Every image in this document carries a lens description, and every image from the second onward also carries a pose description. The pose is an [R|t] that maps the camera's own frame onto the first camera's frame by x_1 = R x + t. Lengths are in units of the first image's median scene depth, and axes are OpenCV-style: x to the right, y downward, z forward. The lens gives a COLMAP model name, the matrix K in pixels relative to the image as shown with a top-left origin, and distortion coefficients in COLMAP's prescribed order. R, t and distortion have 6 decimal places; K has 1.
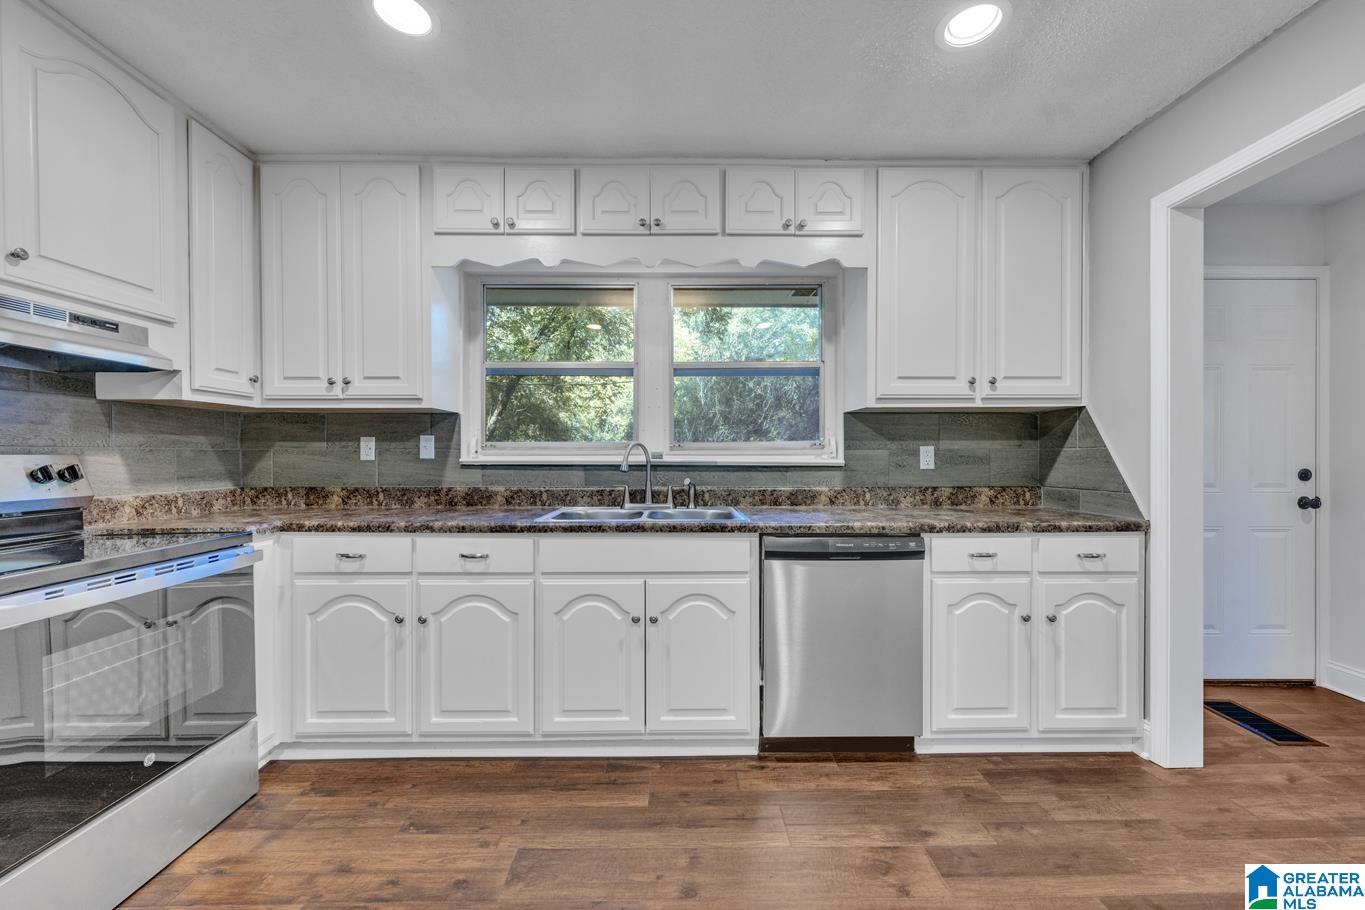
lens RADIAL K [[539.6, 0, 686.1], [0, 539.6, 457.7], [0, 0, 1]] dist [-0.001746, -0.000026]
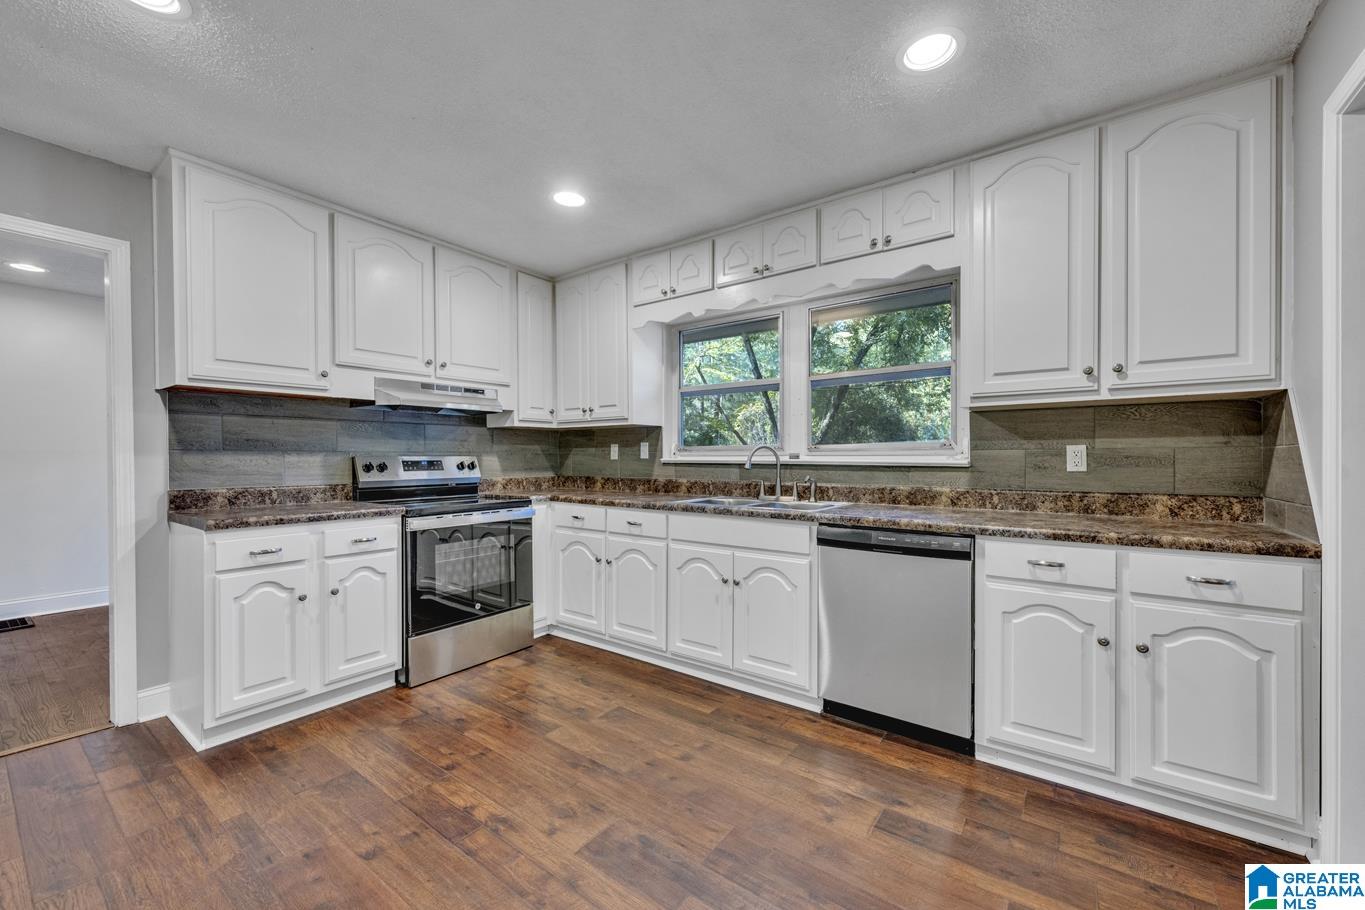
lens RADIAL K [[539.6, 0, 686.1], [0, 539.6, 458.9], [0, 0, 1]] dist [-0.001746, -0.000026]
pose [[0.796729, 0.001845, -0.604334, 0.606690], [-0.001129, 0.999998, 0.001565, 0.000268], [0.604336, -0.000564, 0.796730, -0.104174]]
